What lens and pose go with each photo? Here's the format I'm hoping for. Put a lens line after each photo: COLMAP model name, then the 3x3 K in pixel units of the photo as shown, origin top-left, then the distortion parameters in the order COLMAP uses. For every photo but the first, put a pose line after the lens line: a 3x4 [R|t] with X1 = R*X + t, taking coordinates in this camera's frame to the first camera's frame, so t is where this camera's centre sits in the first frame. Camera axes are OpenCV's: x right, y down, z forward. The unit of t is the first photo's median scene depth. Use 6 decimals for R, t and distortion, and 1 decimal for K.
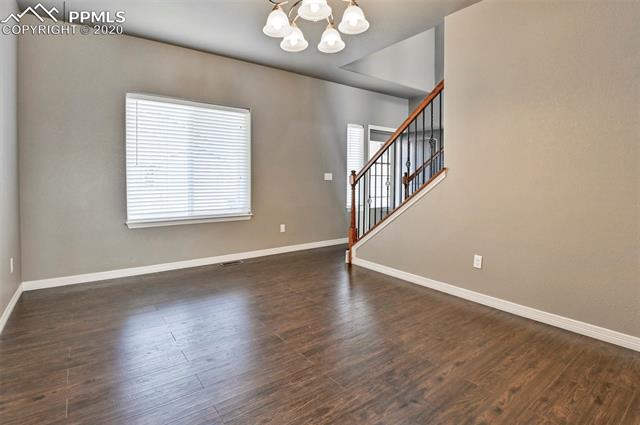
lens RADIAL K [[330.1, 0, 320.4], [0, 330.1, 187.8], [0, 0, 1]] dist [-0.025433, 0.000208]
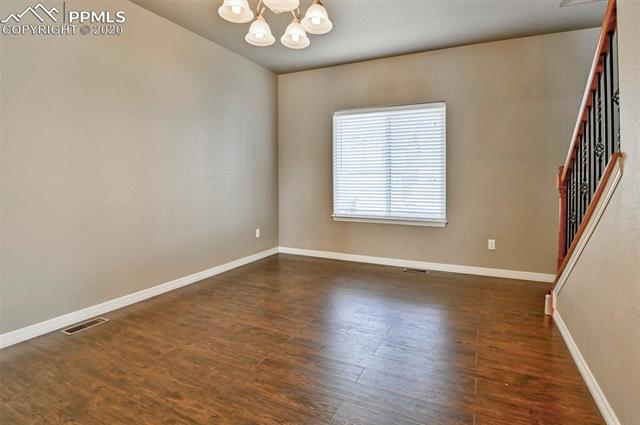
lens RADIAL K [[325.7, 0, 321.0], [0, 325.7, 178.3], [0, 0, 1]] dist [-0.016042, -0.000177]
pose [[0.457752, -0.010222, -0.889021, 0.504020], [-0.021265, 0.999522, -0.022442, -0.007742], [0.888826, 0.029178, 0.457316, 0.393683]]
